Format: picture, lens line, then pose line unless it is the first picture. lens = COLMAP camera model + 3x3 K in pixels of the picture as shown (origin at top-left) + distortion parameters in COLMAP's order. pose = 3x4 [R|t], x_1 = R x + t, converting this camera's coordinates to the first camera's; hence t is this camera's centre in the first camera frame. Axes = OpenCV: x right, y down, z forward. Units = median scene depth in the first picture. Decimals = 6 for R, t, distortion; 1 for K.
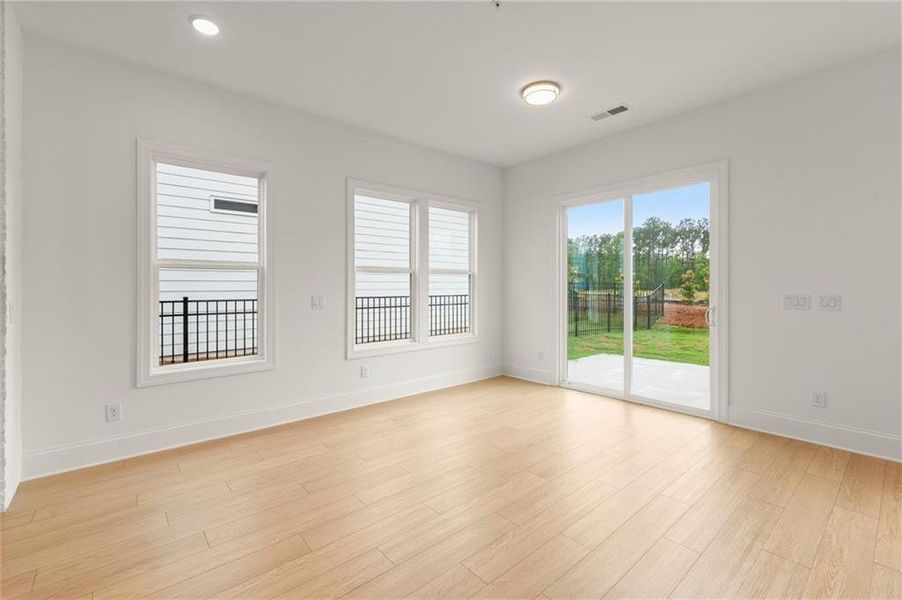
lens RADIAL K [[391.5, 0, 448.2], [0, 391.5, 293.0], [0, 0, 1]] dist [-0.000920, 0.000139]
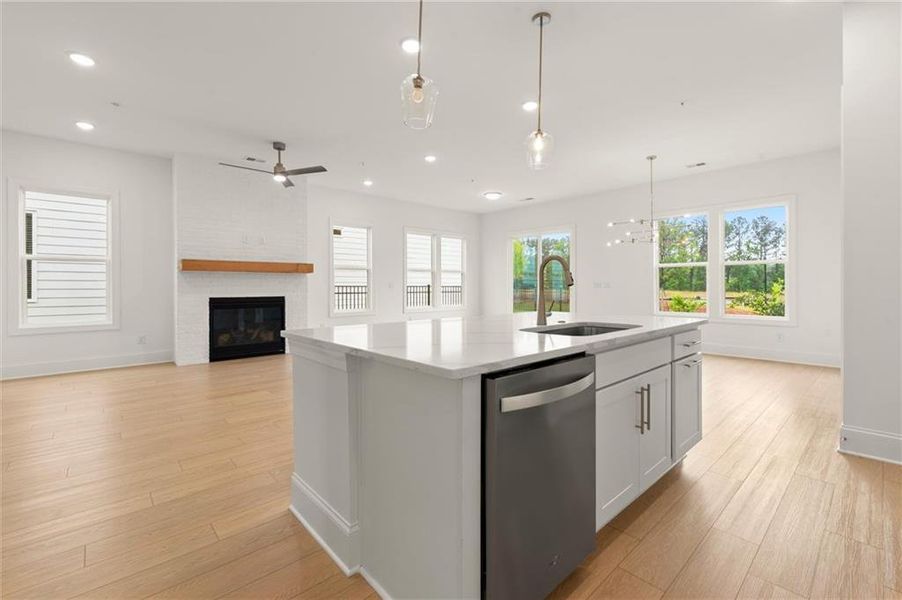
lens RADIAL K [[391.5, 0, 448.0], [0, 391.5, 294.0], [0, 0, 1]] dist [-0.000920, 0.000139]
pose [[0.999710, 0.005894, 0.023343, -0.061086], [-0.006065, 0.999955, 0.007271, 0.044230], [-0.023299, -0.007410, 0.999701, -0.956311]]
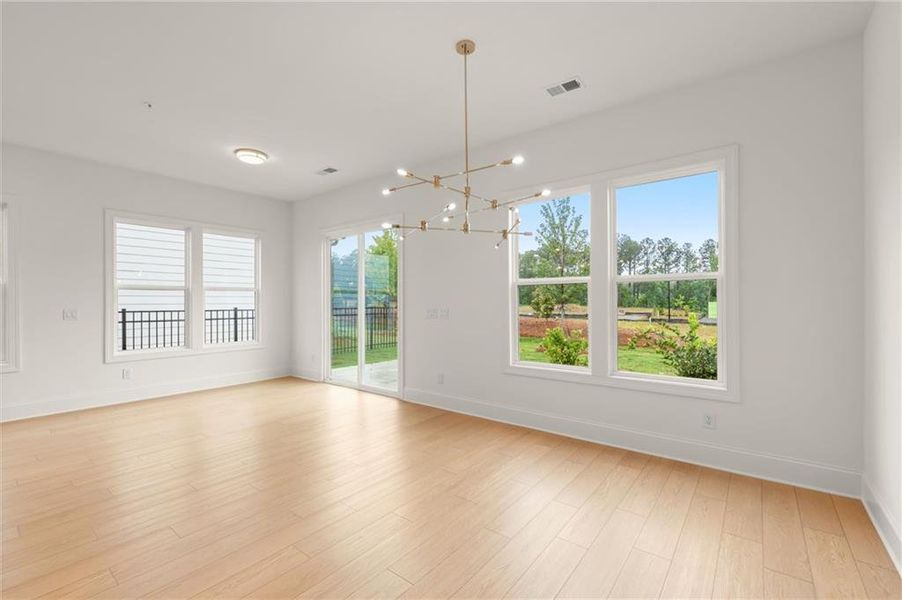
lens RADIAL K [[391.5, 0, 451.5], [0, 391.5, 309.5], [0, 0, 1]] dist [-0.000920, 0.000139]
pose [[0.980321, 0.001015, 0.197406, 0.457166], [-0.002298, 0.999978, 0.006271, -0.001312], [-0.197396, -0.006601, 0.980302, -0.311243]]
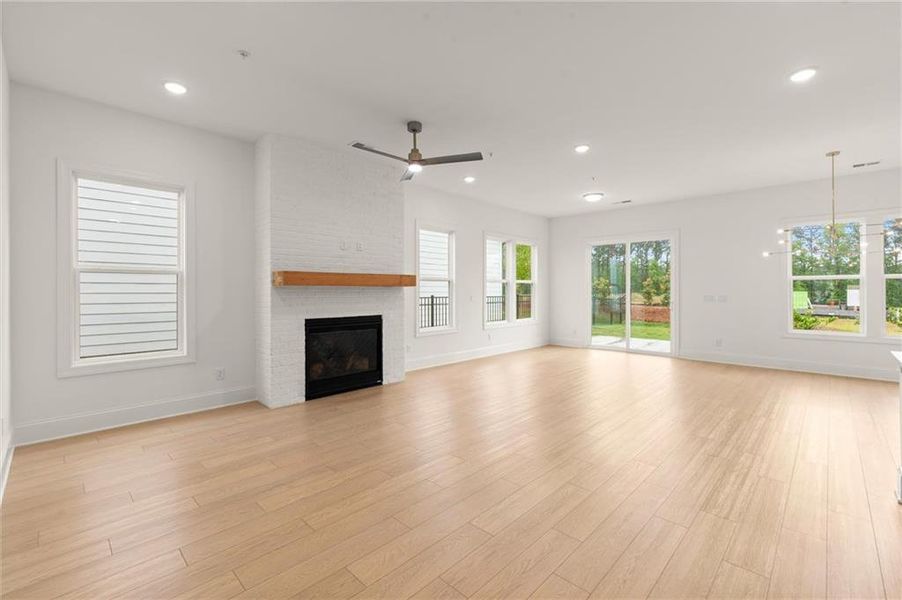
lens RADIAL K [[391.5, 0, 445.7], [0, 391.5, 296.9], [0, 0, 1]] dist [-0.000920, 0.000139]
pose [[0.996153, 0.004386, 0.087527, -0.516011], [-0.004477, 0.999990, 0.000843, 0.012315], [-0.087522, -0.001232, 0.996162, -0.708372]]
